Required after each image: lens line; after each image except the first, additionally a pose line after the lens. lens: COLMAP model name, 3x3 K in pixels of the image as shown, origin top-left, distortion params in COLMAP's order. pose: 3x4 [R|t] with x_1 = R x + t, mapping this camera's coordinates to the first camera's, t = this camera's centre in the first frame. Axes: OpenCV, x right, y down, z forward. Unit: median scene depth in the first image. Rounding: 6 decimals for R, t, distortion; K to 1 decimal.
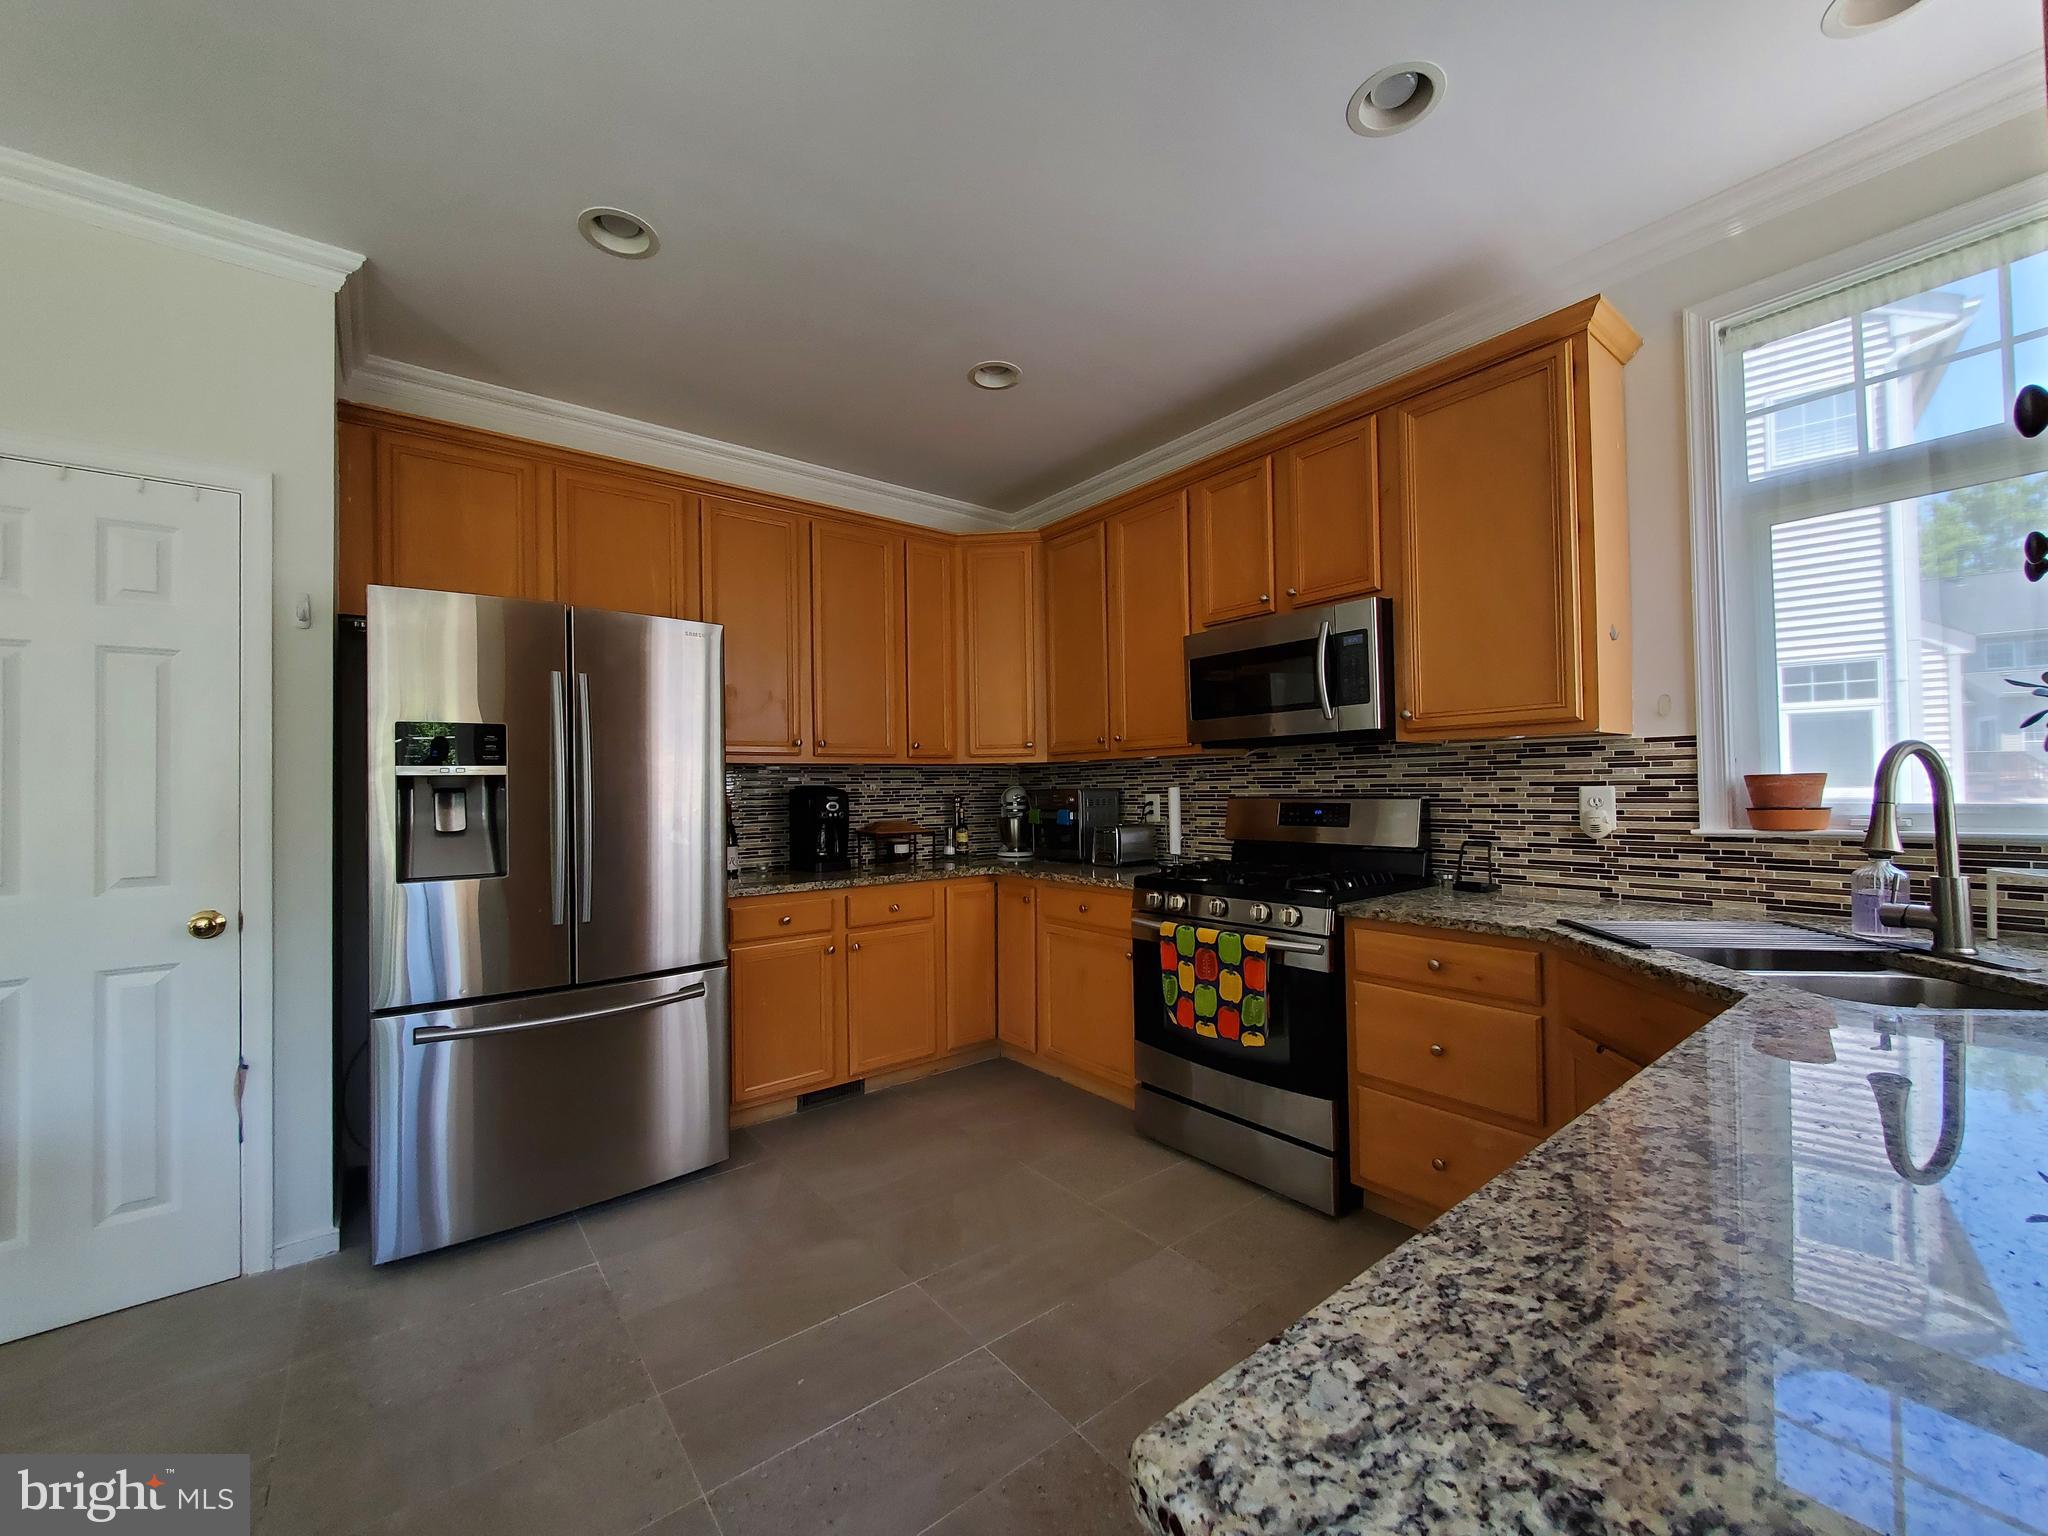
lens RADIAL K [[807.9, 0, 1018.6], [0, 807.9, 778.8], [0, 0, 1]] dist [0.000655, -0.000640]
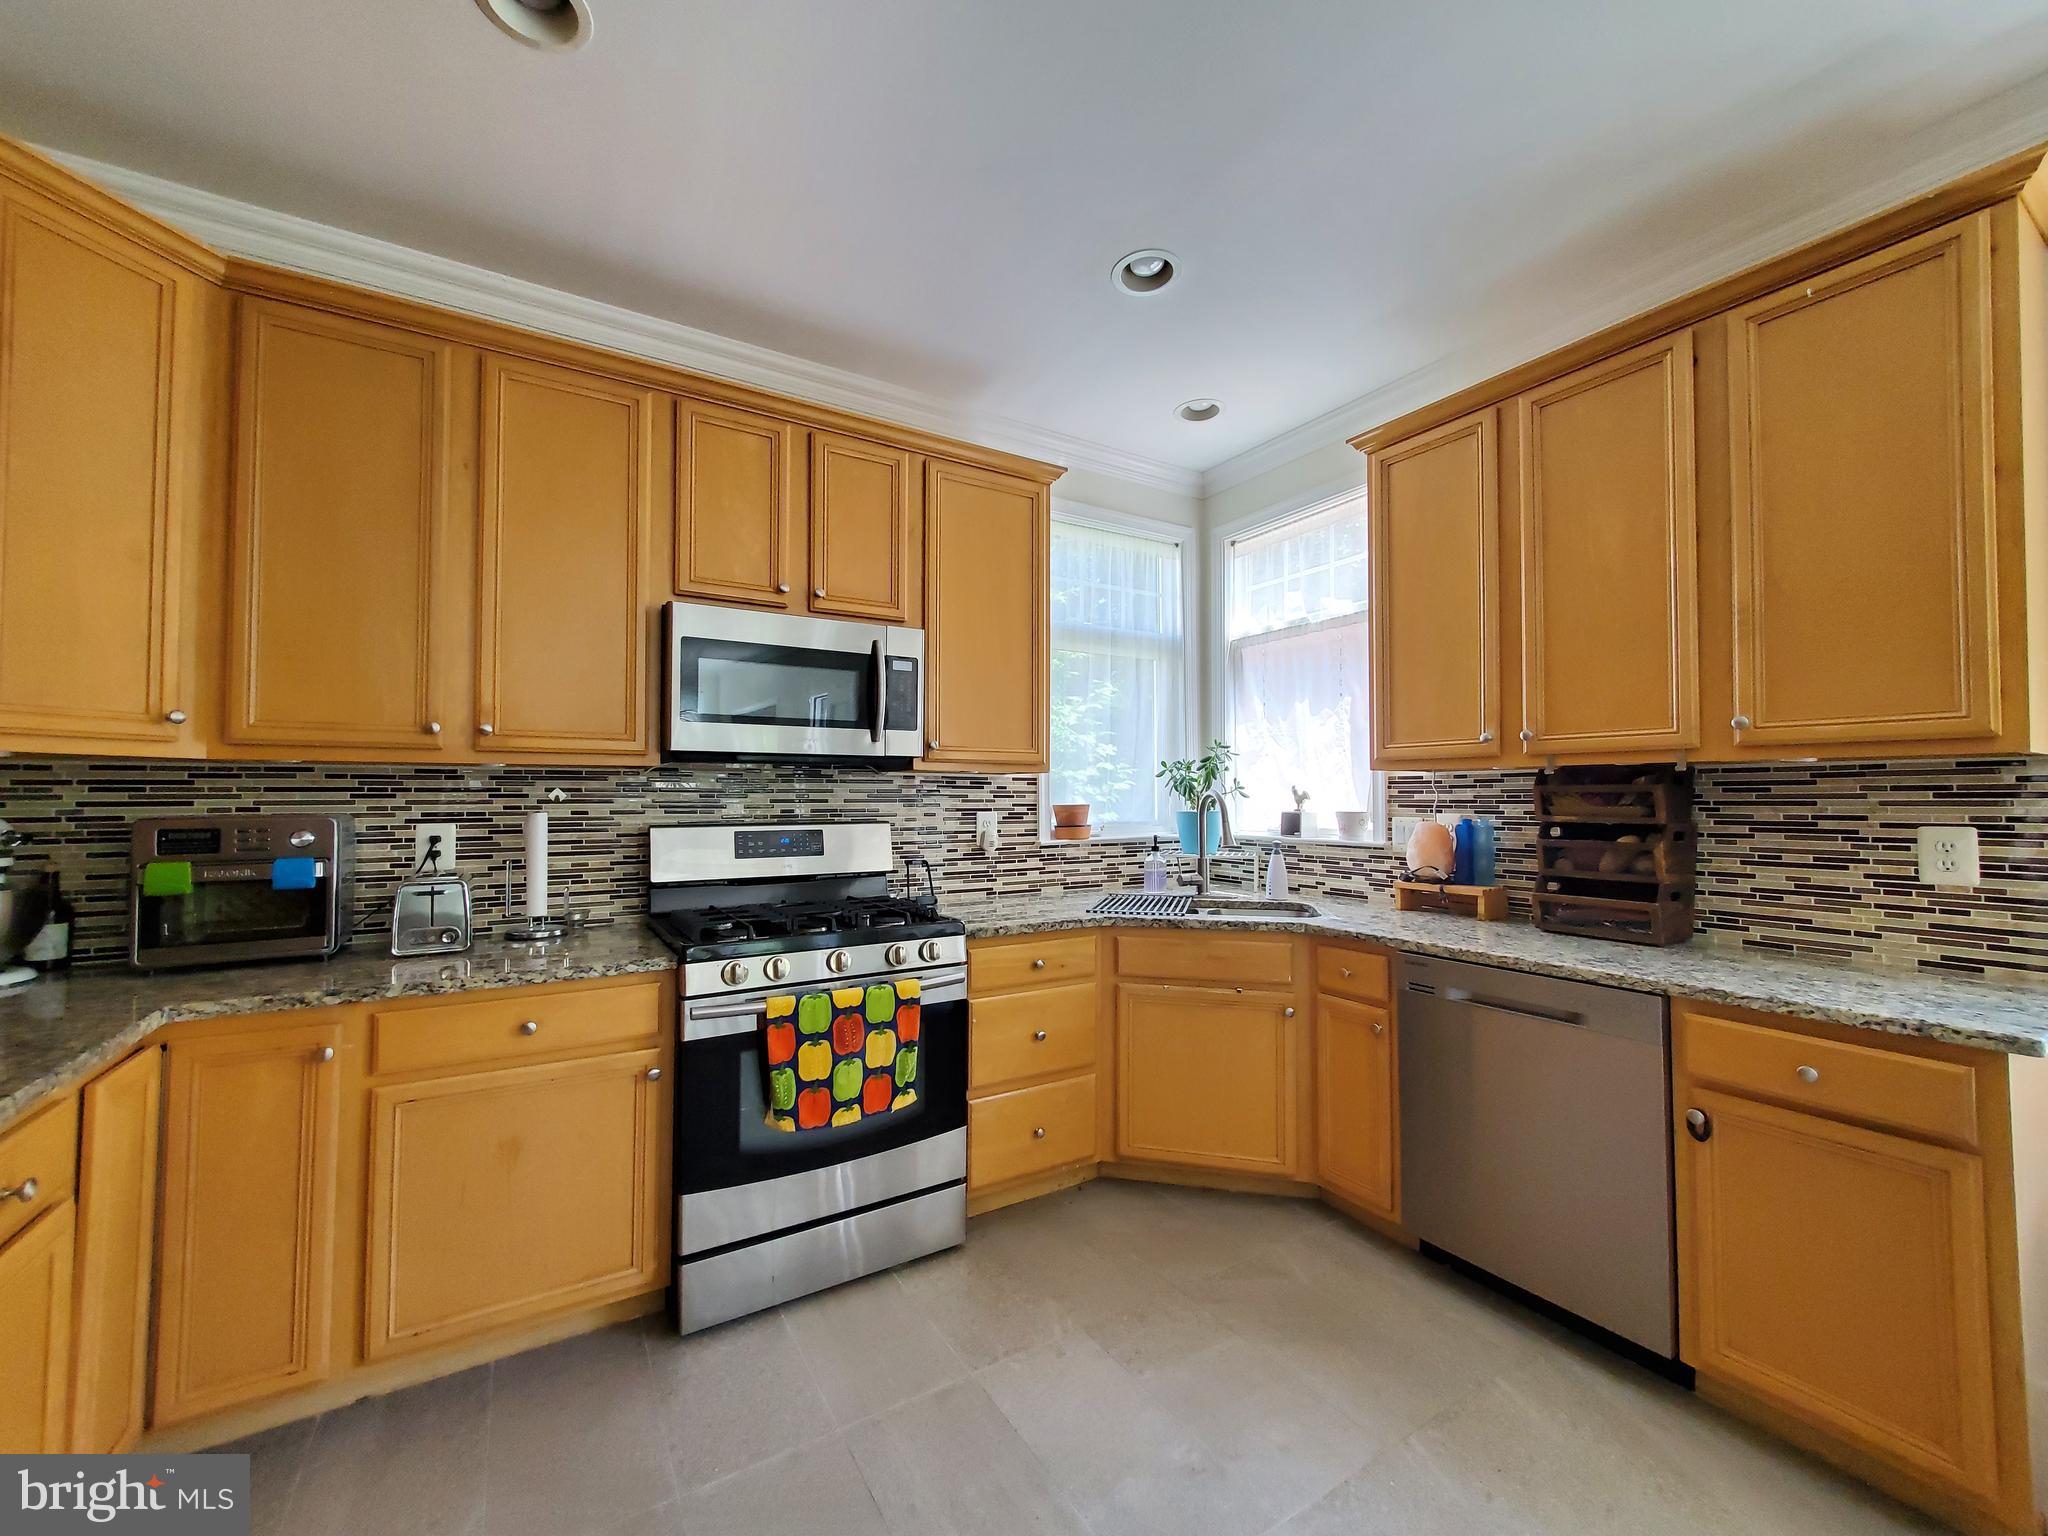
lens RADIAL K [[807.9, 0, 1021.7], [0, 807.9, 775.5], [0, 0, 1]] dist [0.000655, -0.000640]
pose [[0.115378, 0.042284, 0.992421, -0.582001], [-0.014196, 0.999062, -0.040916, 0.002954], [-0.993220, -0.009368, 0.115870, 0.768004]]
